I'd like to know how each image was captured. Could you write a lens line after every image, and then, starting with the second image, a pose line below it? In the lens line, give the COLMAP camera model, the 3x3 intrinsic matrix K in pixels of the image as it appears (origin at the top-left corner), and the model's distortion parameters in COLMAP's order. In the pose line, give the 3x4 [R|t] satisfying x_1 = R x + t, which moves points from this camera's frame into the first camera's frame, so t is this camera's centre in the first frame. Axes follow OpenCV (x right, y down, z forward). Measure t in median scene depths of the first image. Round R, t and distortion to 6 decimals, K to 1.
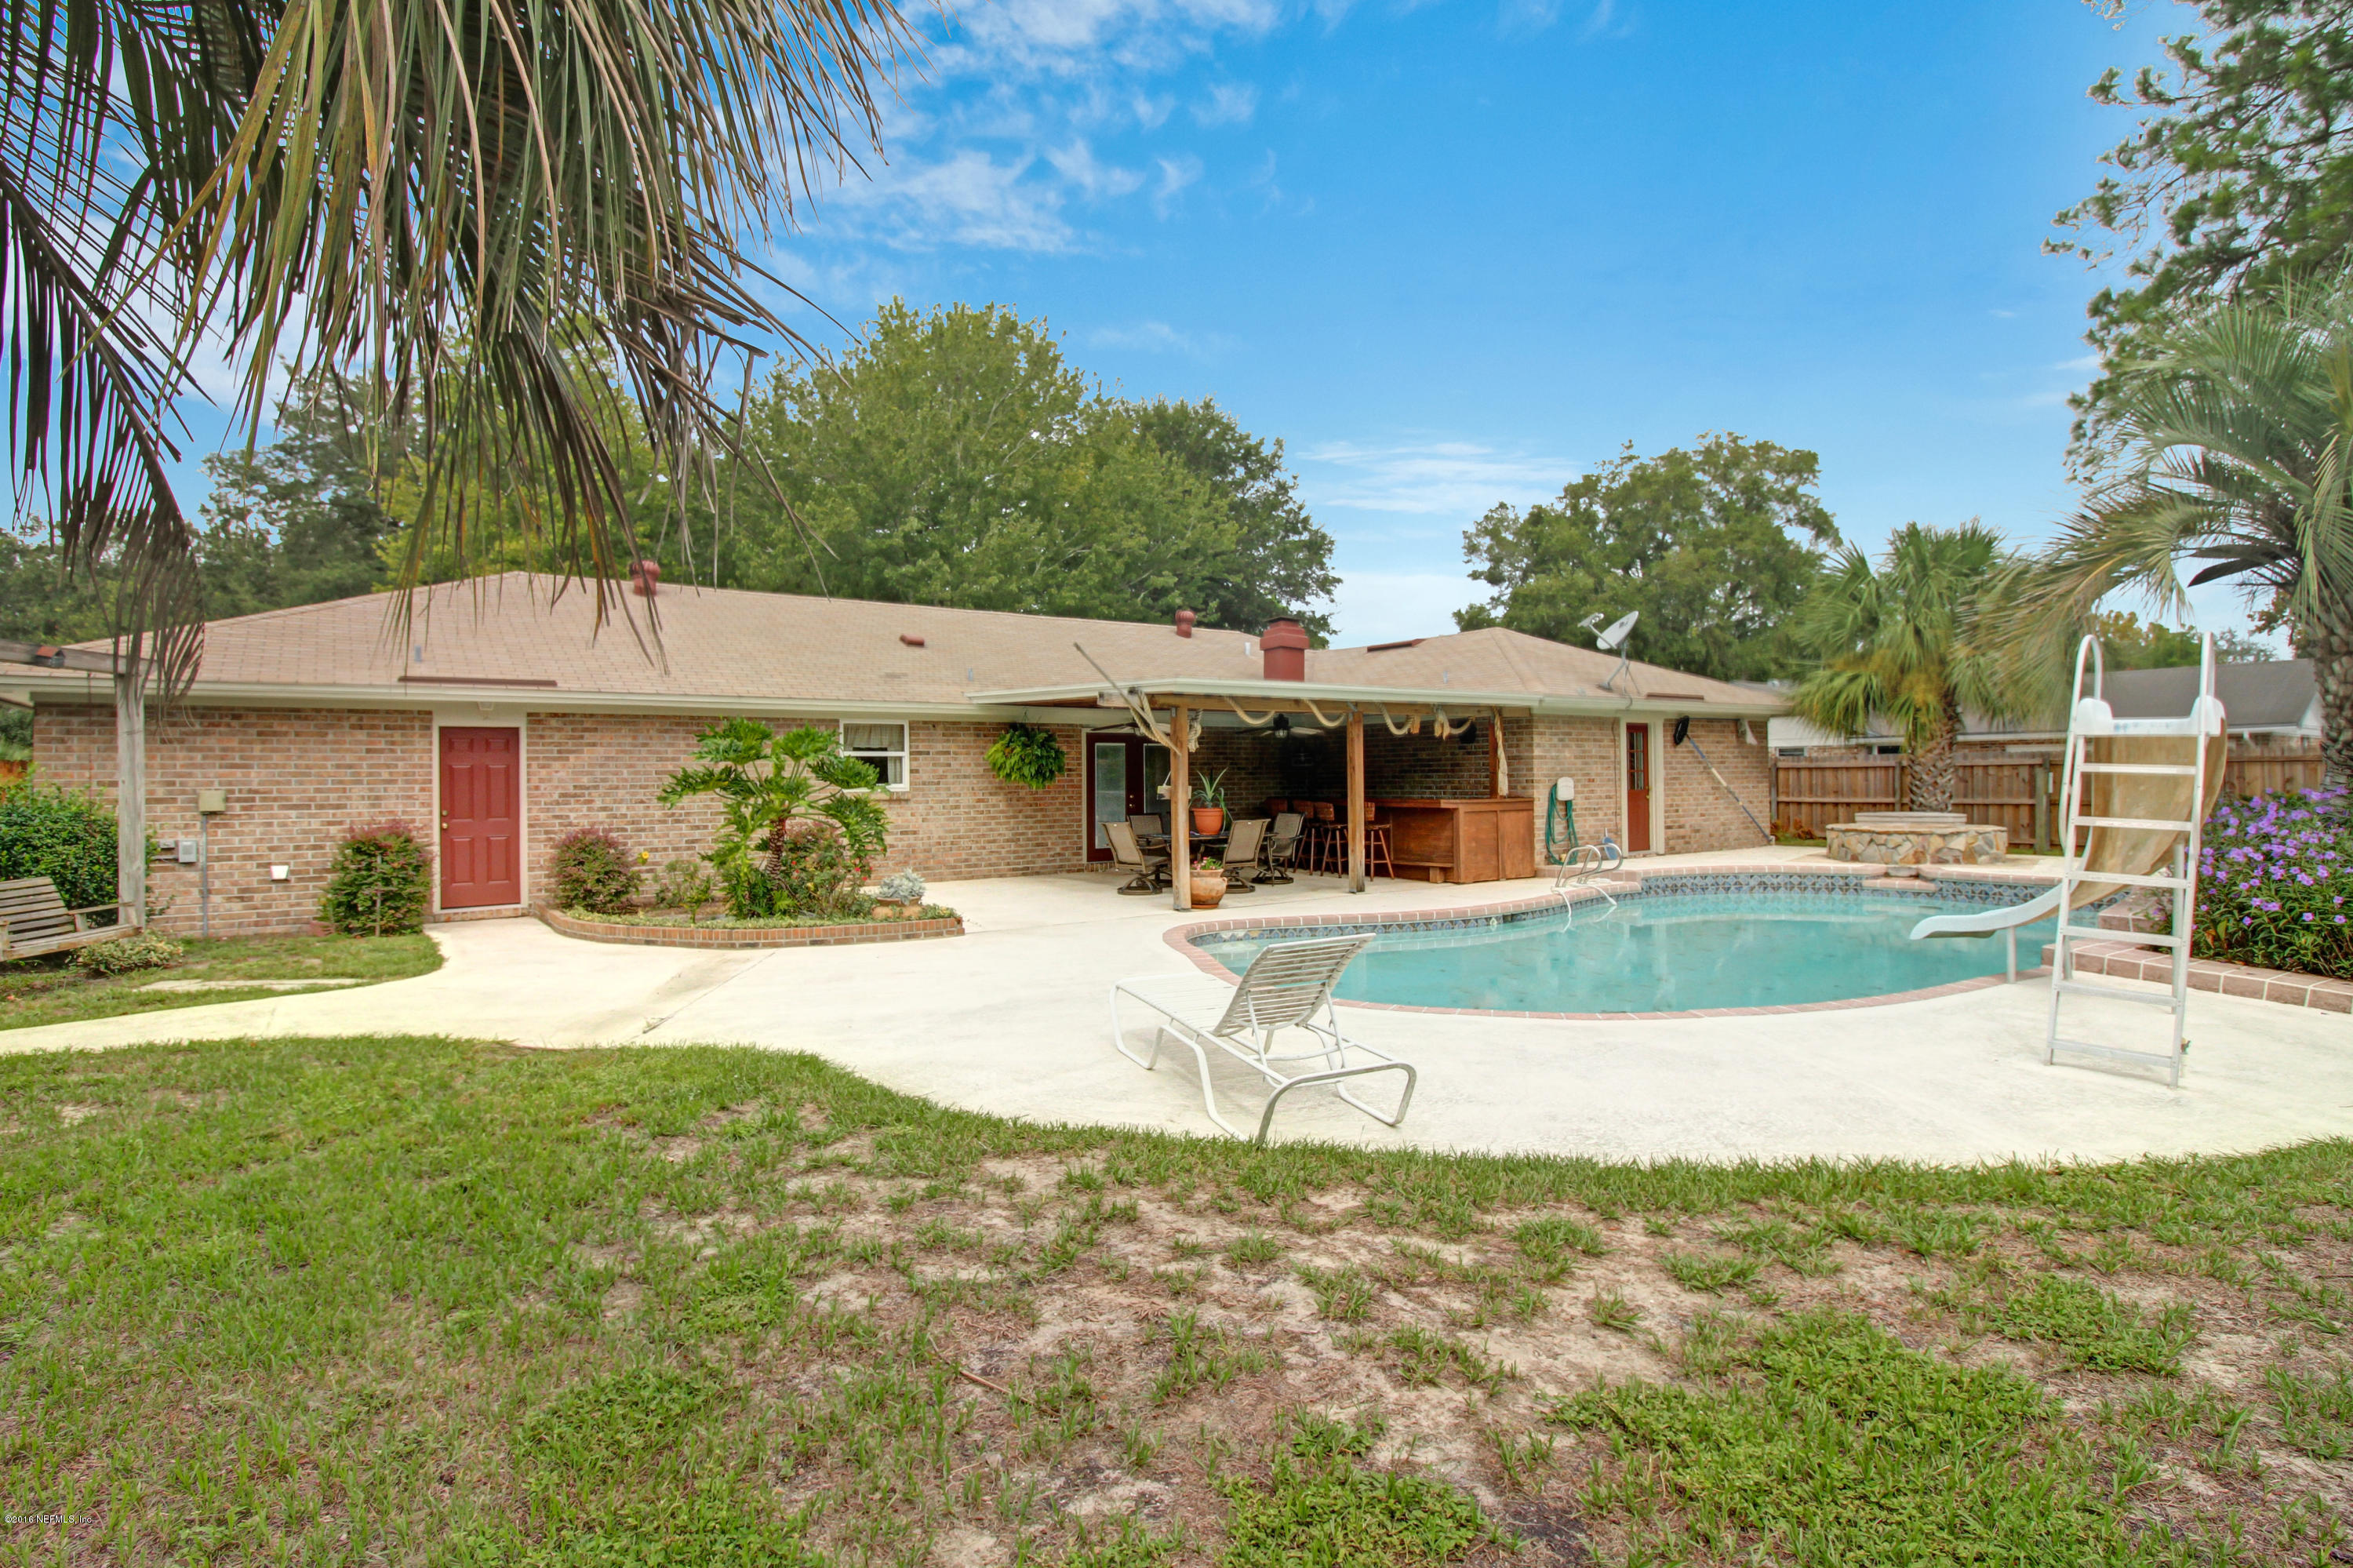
lens RADIAL K [[1161.4, 0, 1163.0], [0, 1161.4, 769.6], [0, 0, 1]] dist [-0.000376, -0.001214]
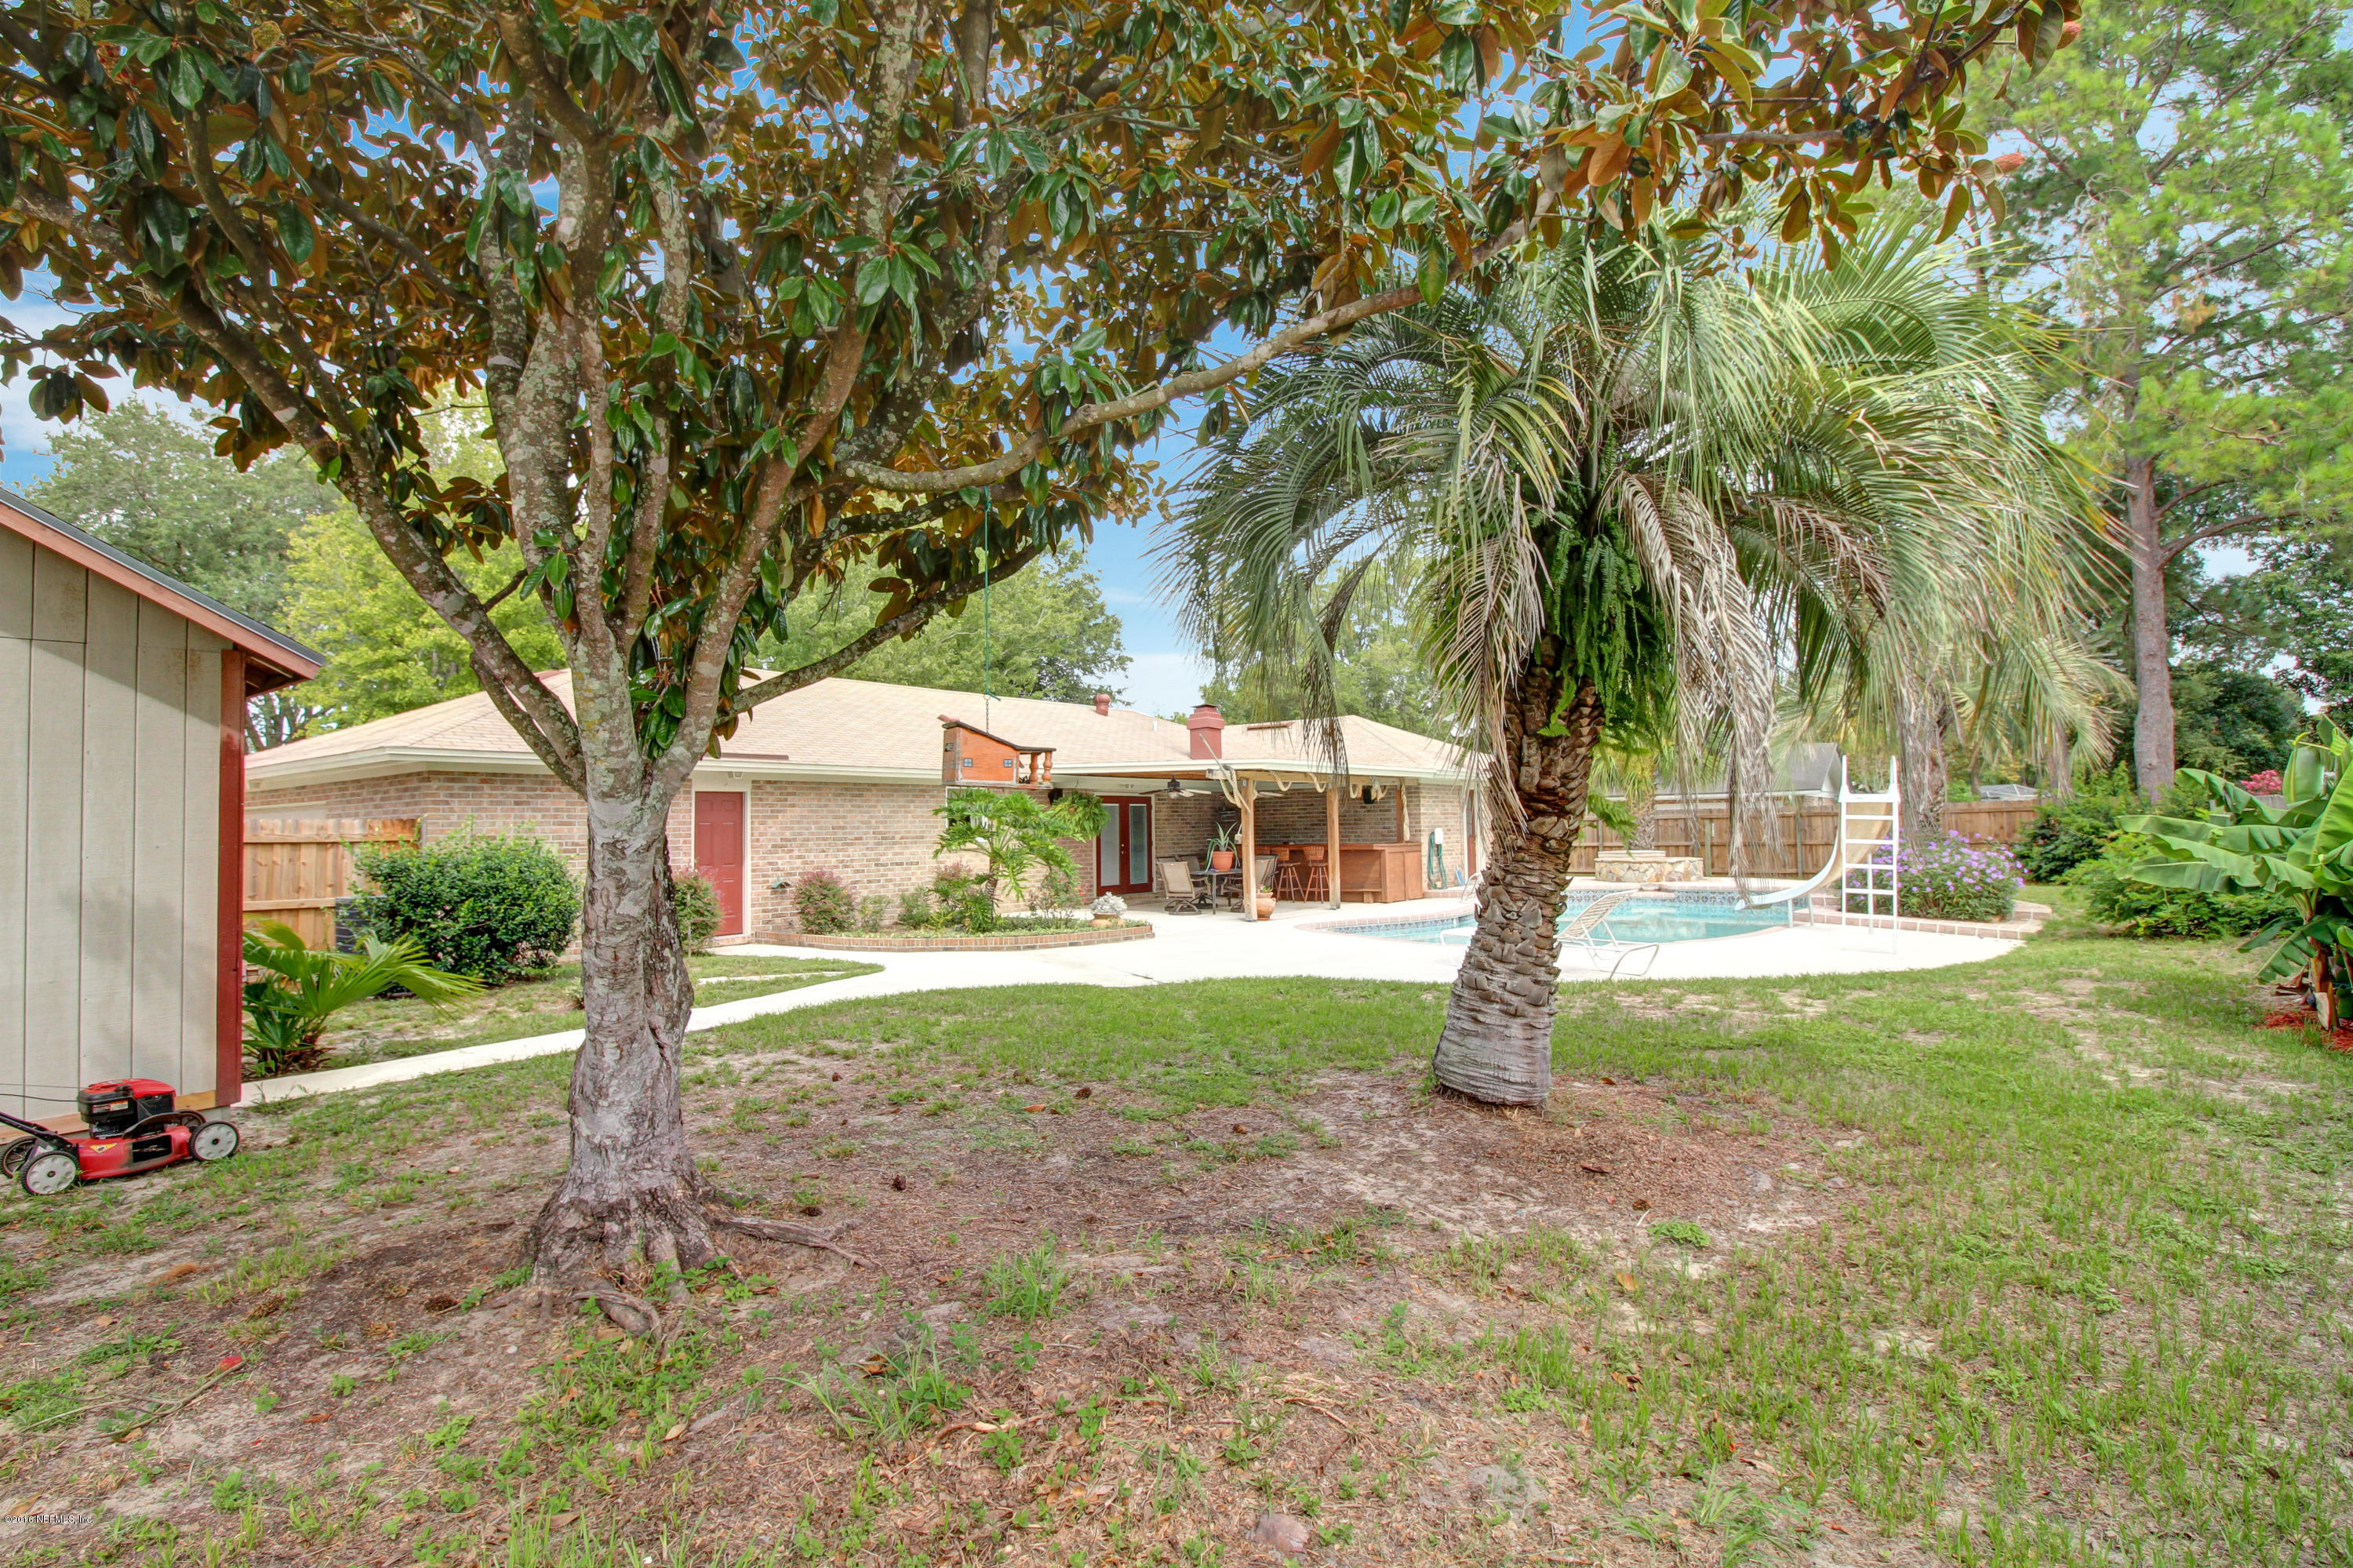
lens RADIAL K [[1161.4, 0, 1163.0], [0, 1161.4, 769.6], [0, 0, 1]] dist [-0.000376, -0.001214]
pose [[0.957817, 0.007329, 0.287287, -0.407112], [0.006839, 0.998810, -0.048281, 0.002555], [-0.287299, 0.048209, 0.956627, -0.275413]]
